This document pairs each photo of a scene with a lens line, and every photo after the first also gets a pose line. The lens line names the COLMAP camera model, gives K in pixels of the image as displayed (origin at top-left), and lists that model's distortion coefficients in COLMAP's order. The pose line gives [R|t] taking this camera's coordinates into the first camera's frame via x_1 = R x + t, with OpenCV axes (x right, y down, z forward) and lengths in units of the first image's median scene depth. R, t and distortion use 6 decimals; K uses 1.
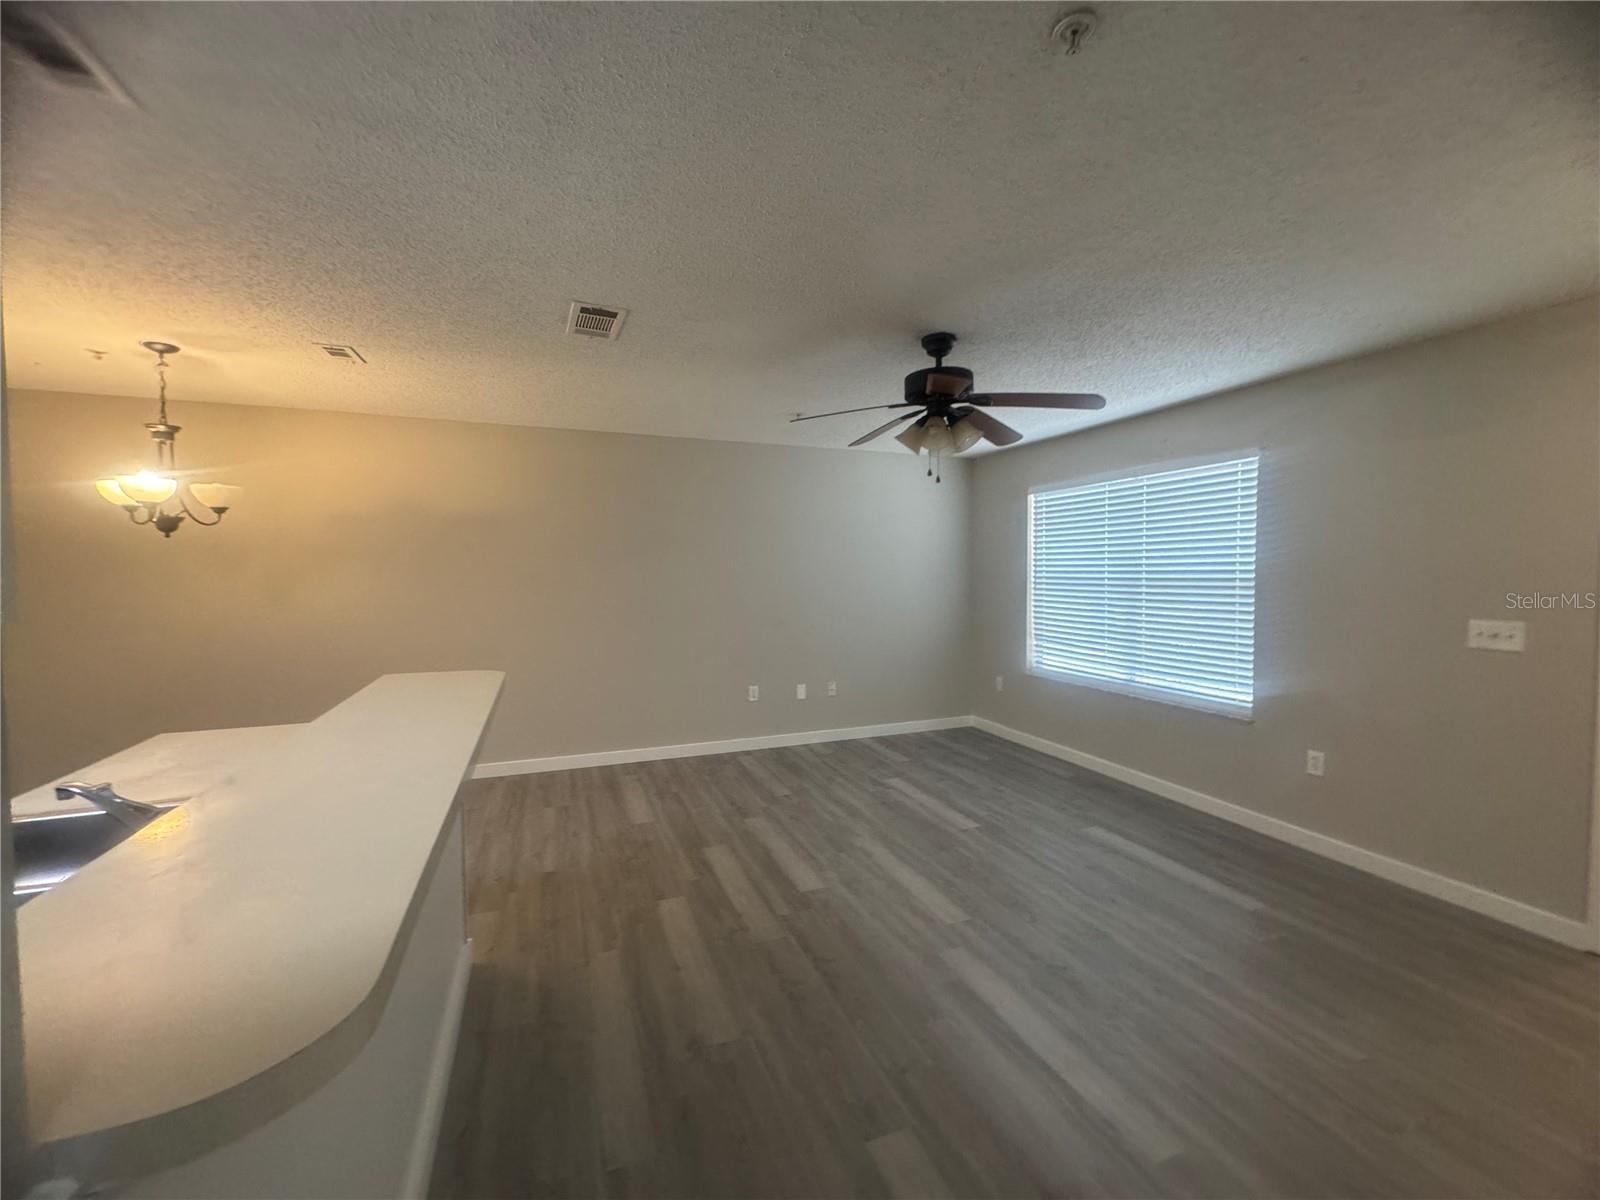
lens RADIAL K [[651.6, 0, 797.4], [0, 651.6, 612.3], [0, 0, 1]] dist [0.001721, 0.000040]
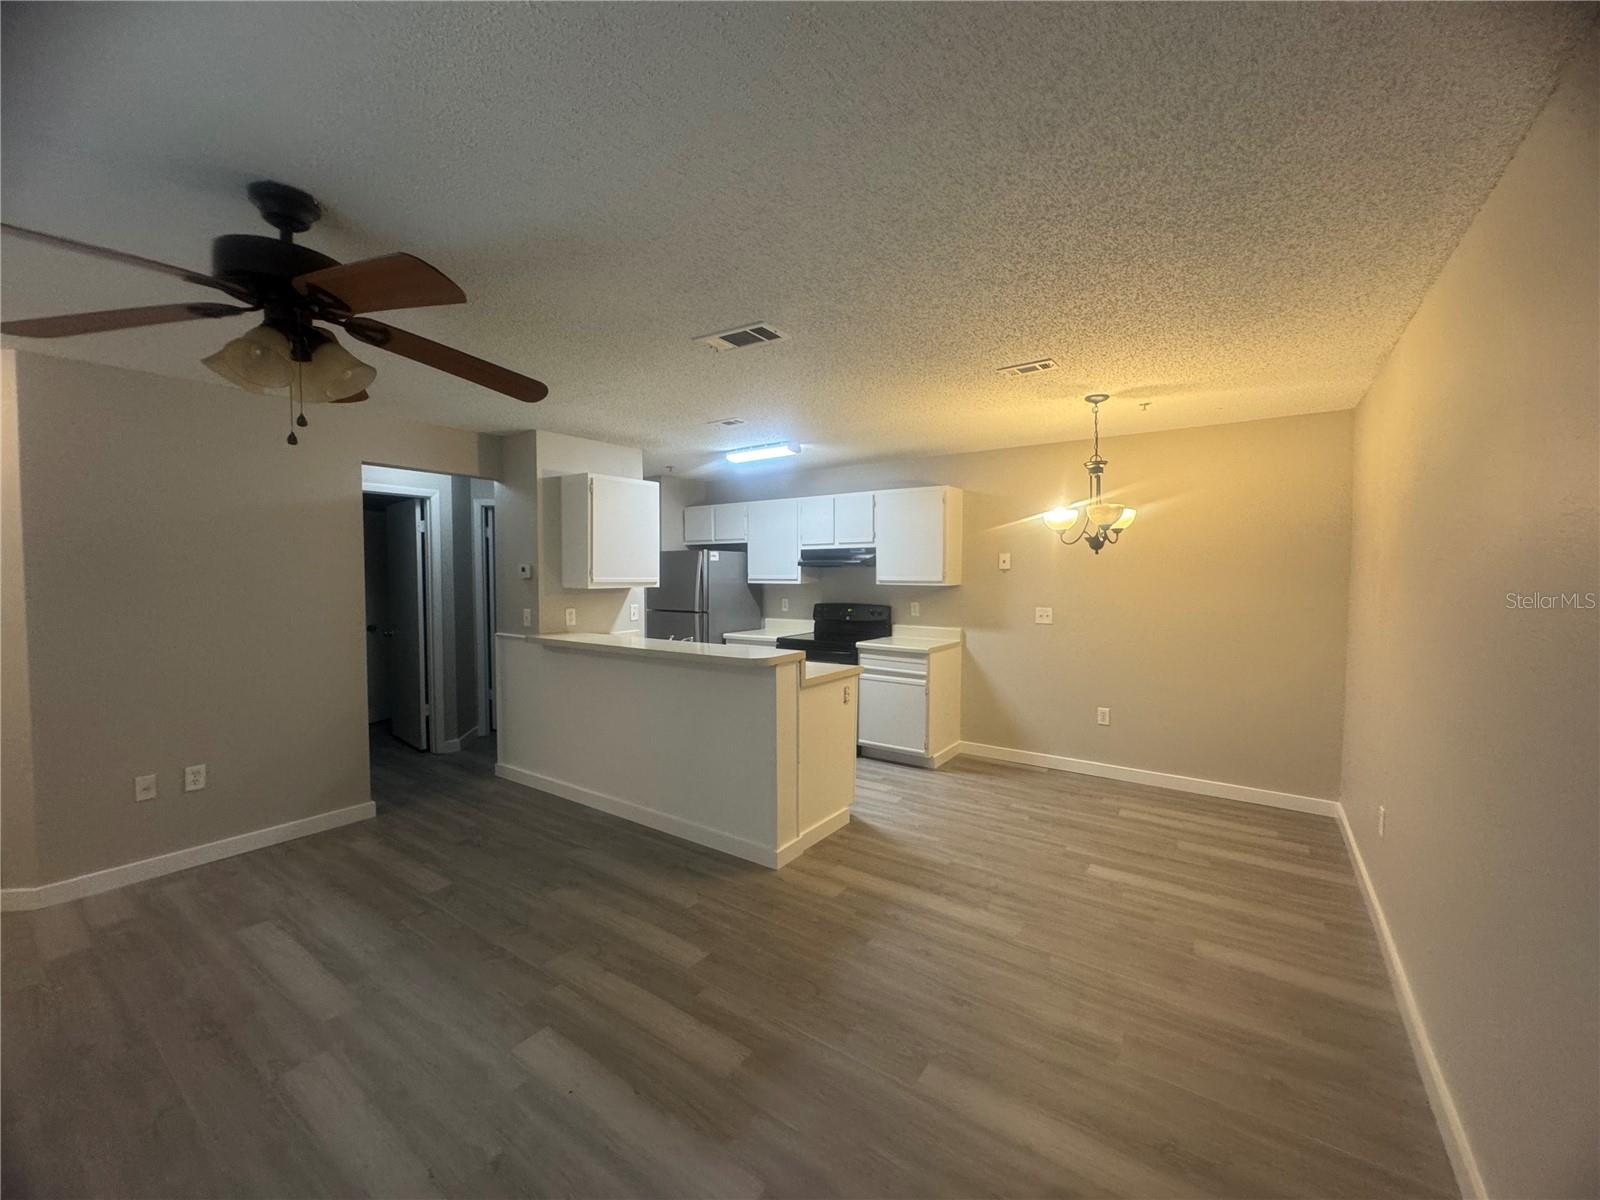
lens RADIAL K [[644.2, 0, 802.8], [0, 644.2, 616.4], [0, 0, 1]] dist [0.015348, 0.000096]
pose [[-0.832737, 0.045603, -0.551788, 0.154197], [-0.035591, 0.990132, 0.135542, -0.150712], [0.552524, 0.132510, -0.822896, 1.760087]]
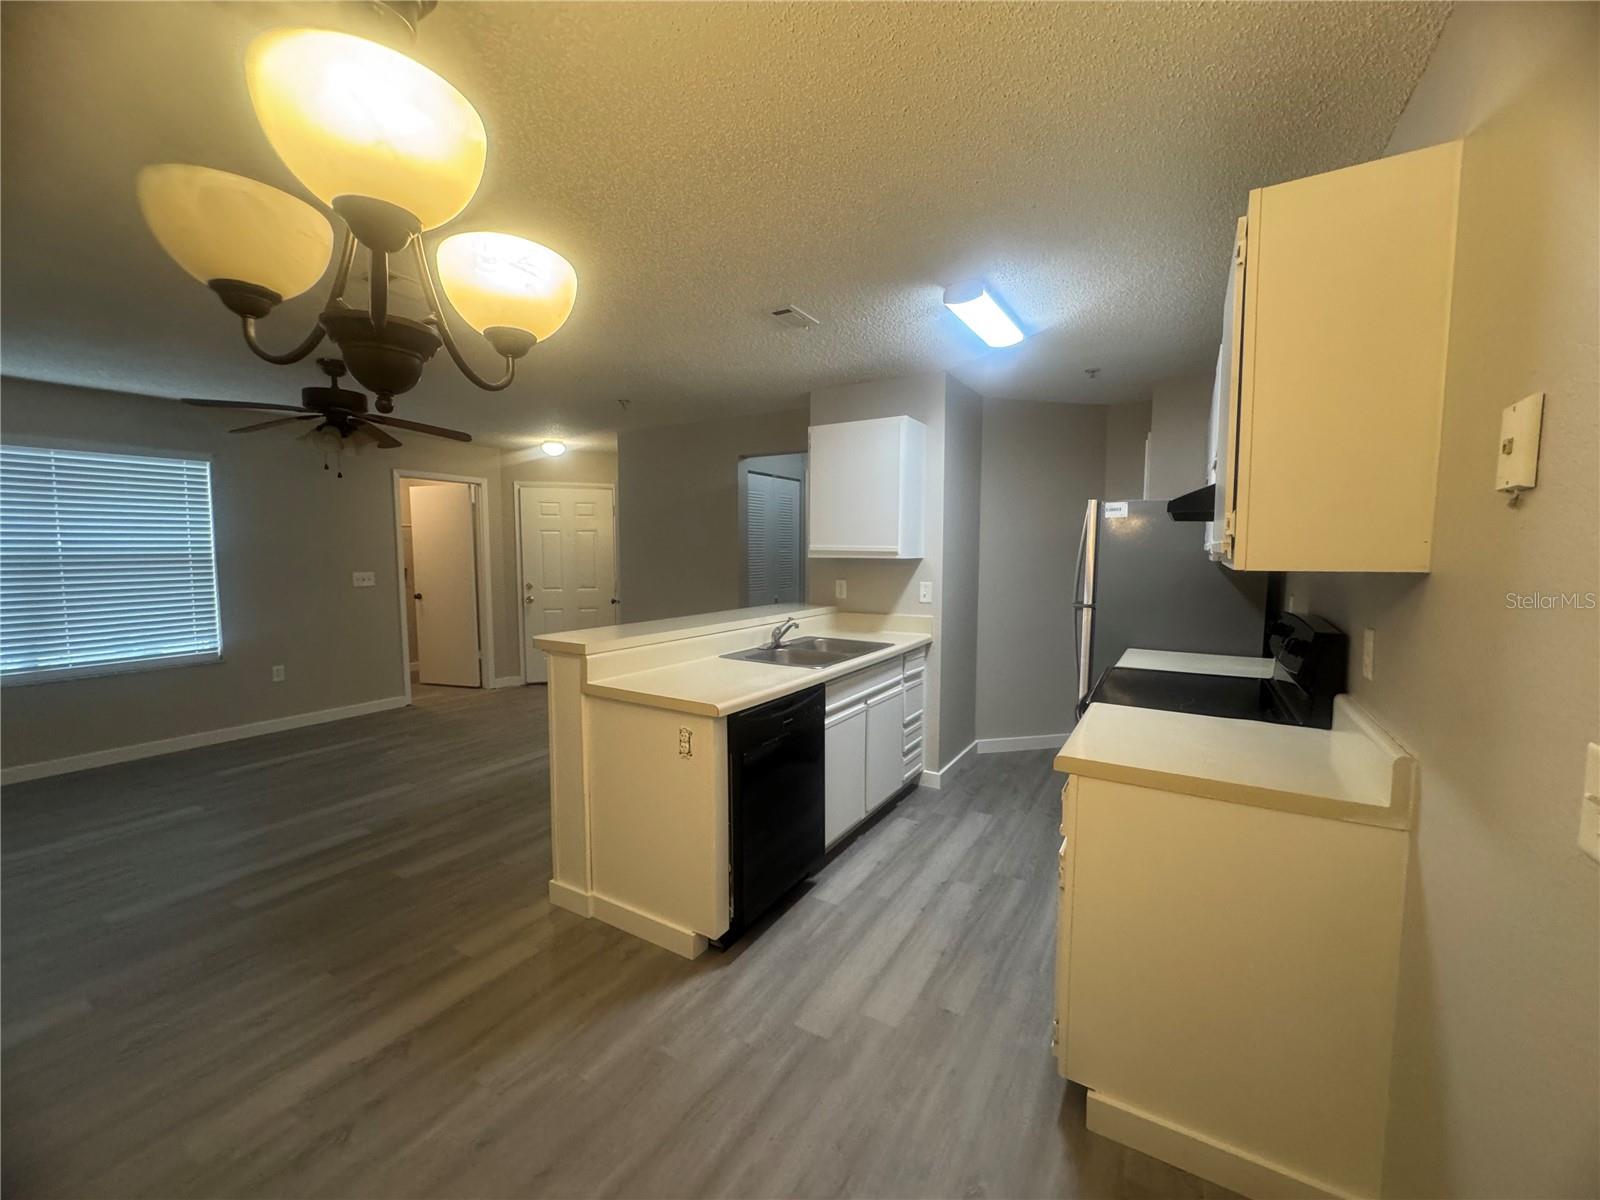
lens RADIAL K [[651.6, 0, 797.4], [0, 651.6, 612.3], [0, 0, 1]] dist [0.001721, 0.000040]
pose [[-0.608545, -0.074793, 0.789987, -1.338067], [0.054344, 0.989283, 0.135523, -0.062632], [-0.791656, 0.125403, -0.597958, 1.072621]]
